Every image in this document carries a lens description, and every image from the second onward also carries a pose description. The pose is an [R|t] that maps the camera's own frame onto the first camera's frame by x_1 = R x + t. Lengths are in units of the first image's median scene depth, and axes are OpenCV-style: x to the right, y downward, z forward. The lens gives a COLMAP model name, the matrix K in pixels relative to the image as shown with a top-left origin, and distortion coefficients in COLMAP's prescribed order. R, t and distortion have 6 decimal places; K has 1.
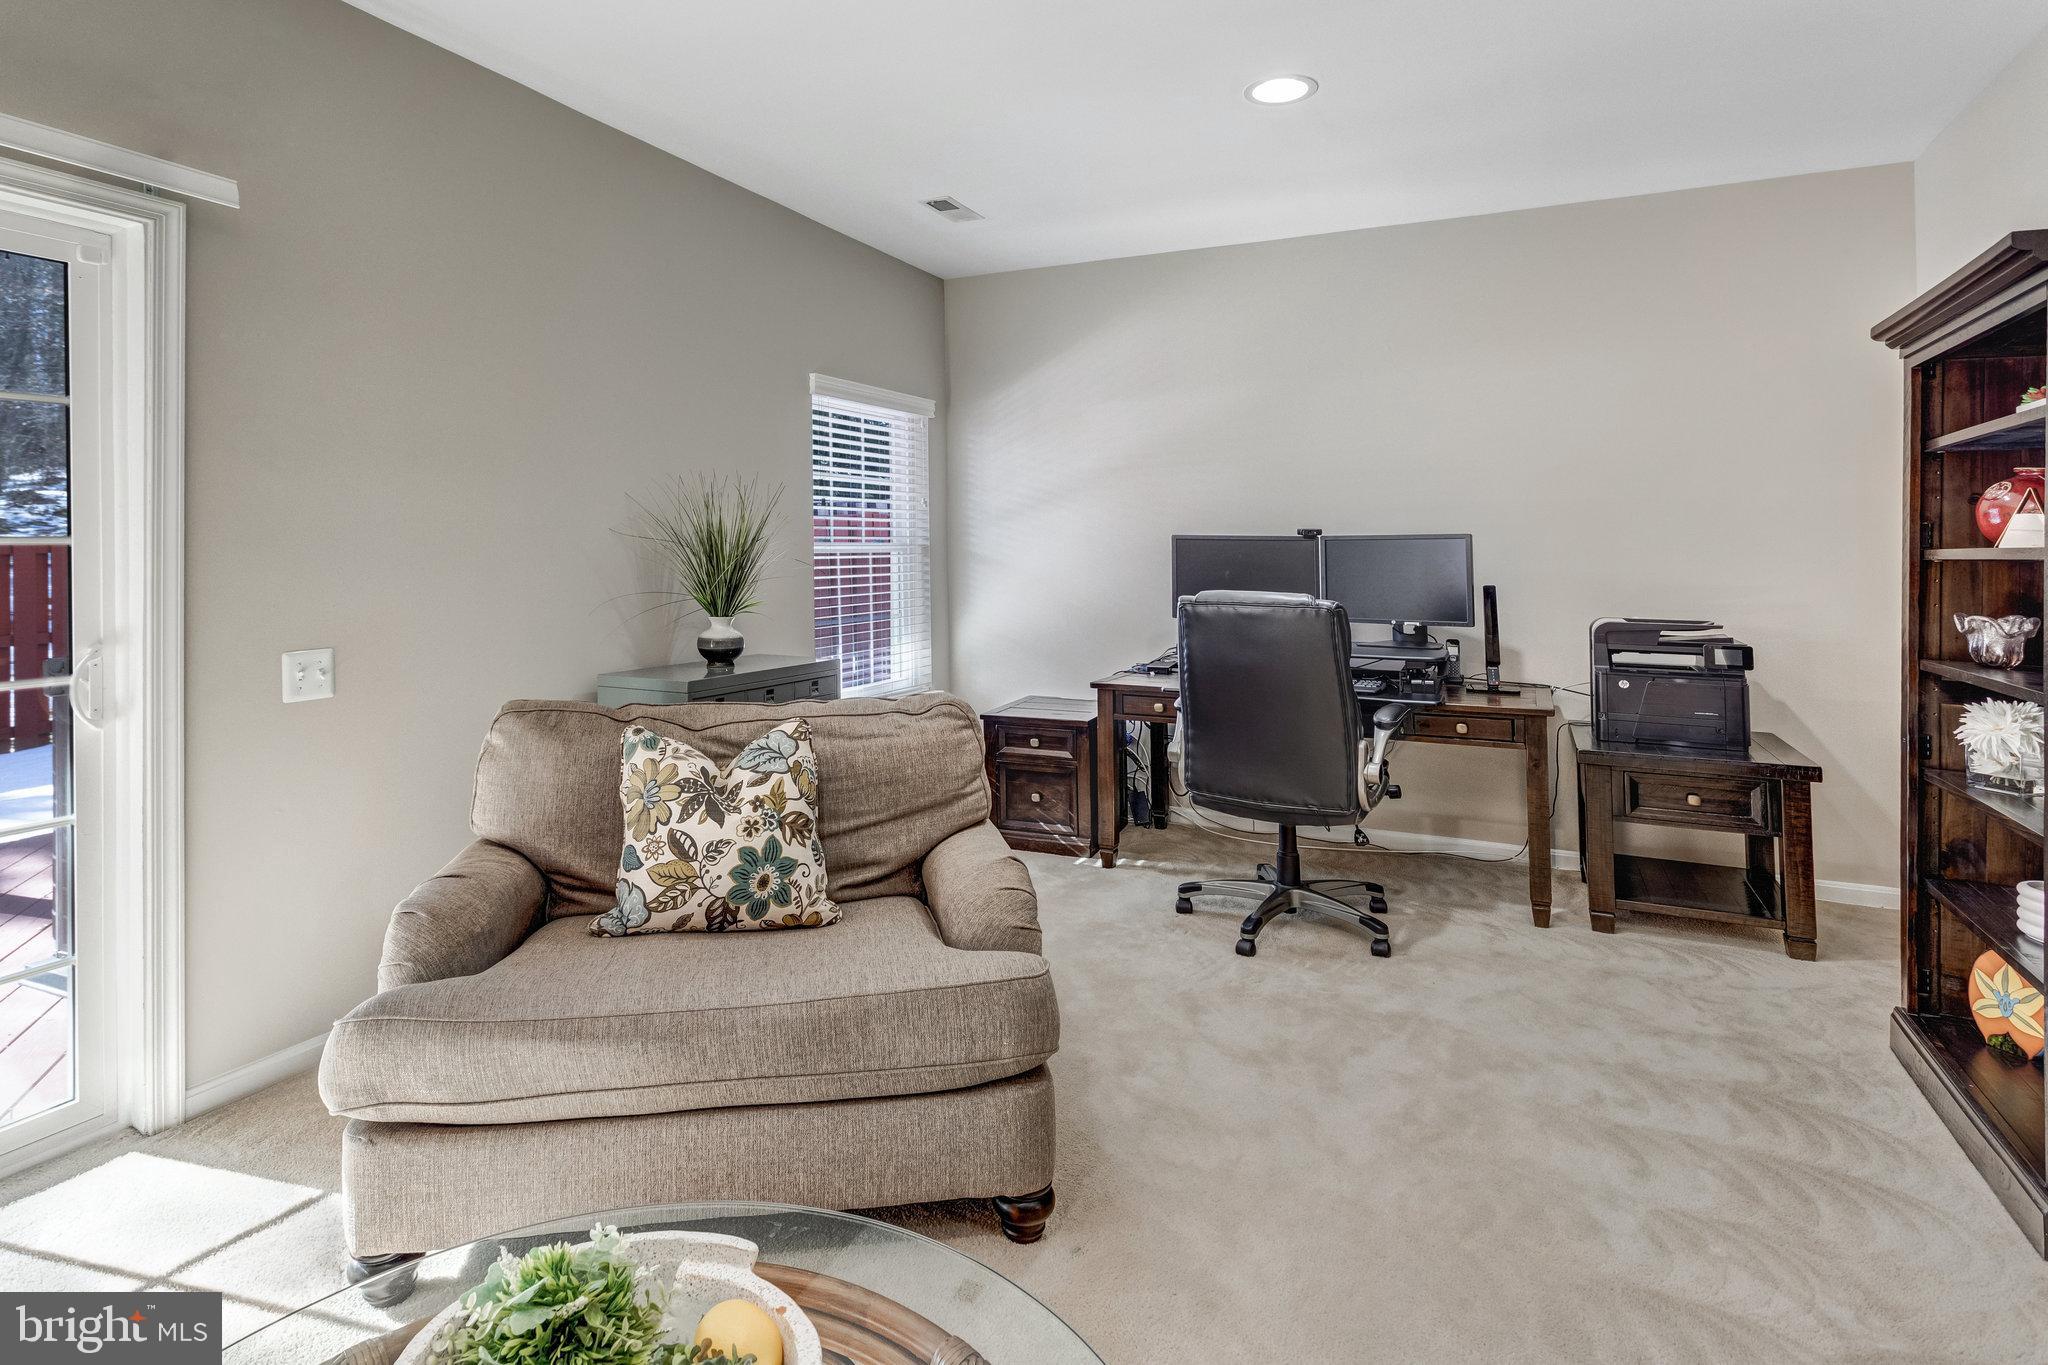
lens RADIAL K [[1026.5, 0, 1054.1], [0, 1026.5, 573.0], [0, 0, 1]] dist [-0.000524, 0.007436]
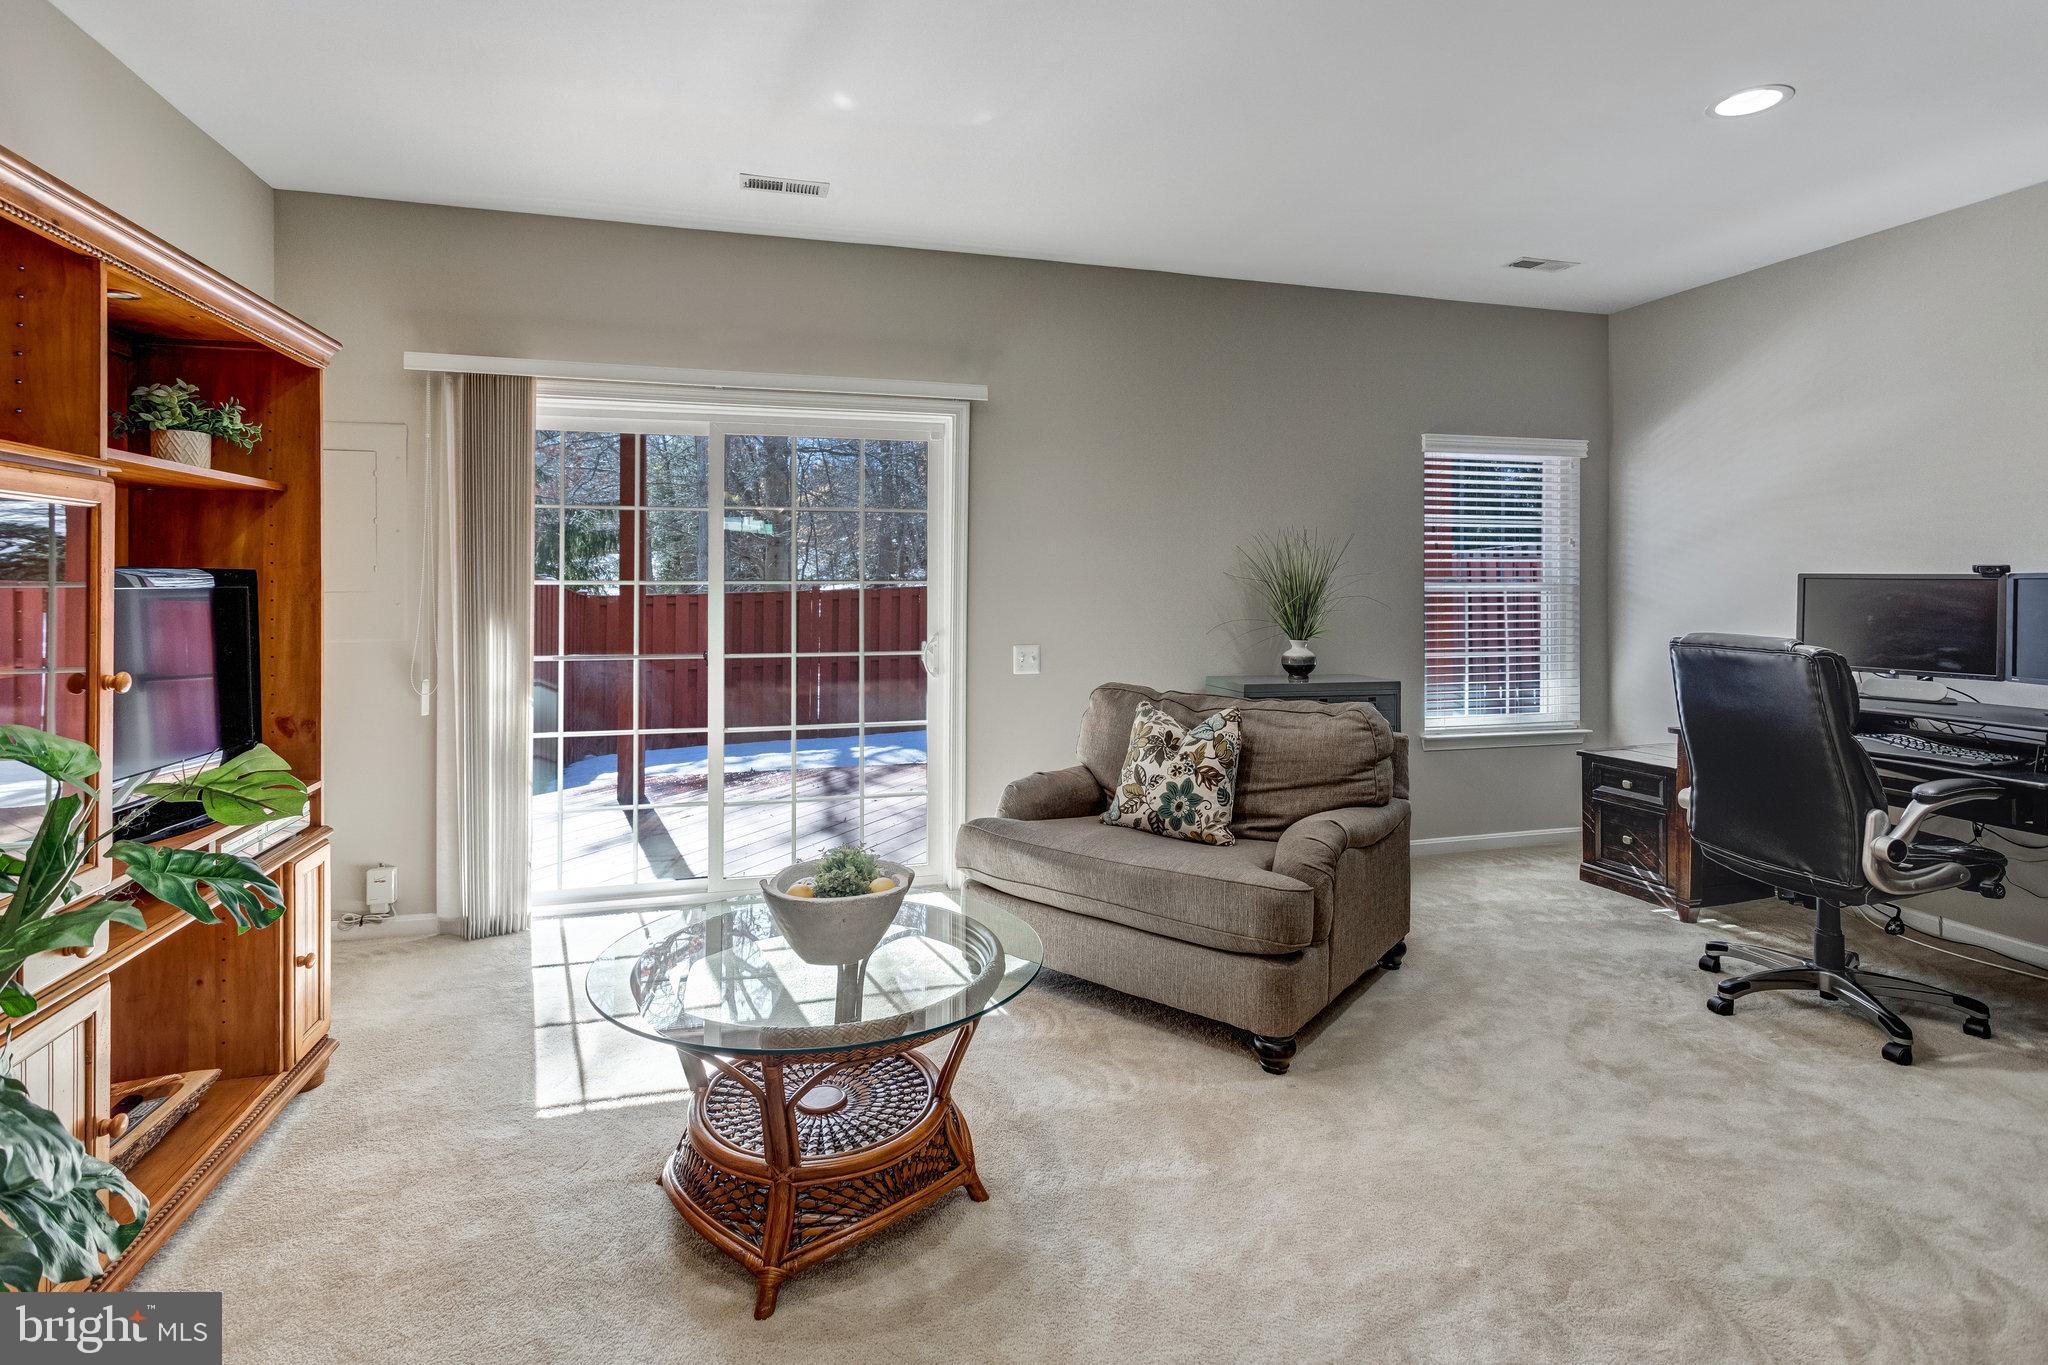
lens RADIAL K [[1026.5, 0, 1054.1], [0, 1026.5, 573.0], [0, 0, 1]] dist [-0.000524, 0.007436]
pose [[0.675721, -0.007541, -0.737119, 0.629970], [-0.019137, 0.999431, -0.027768, -0.001074], [0.736909, 0.032870, 0.675192, -0.160188]]
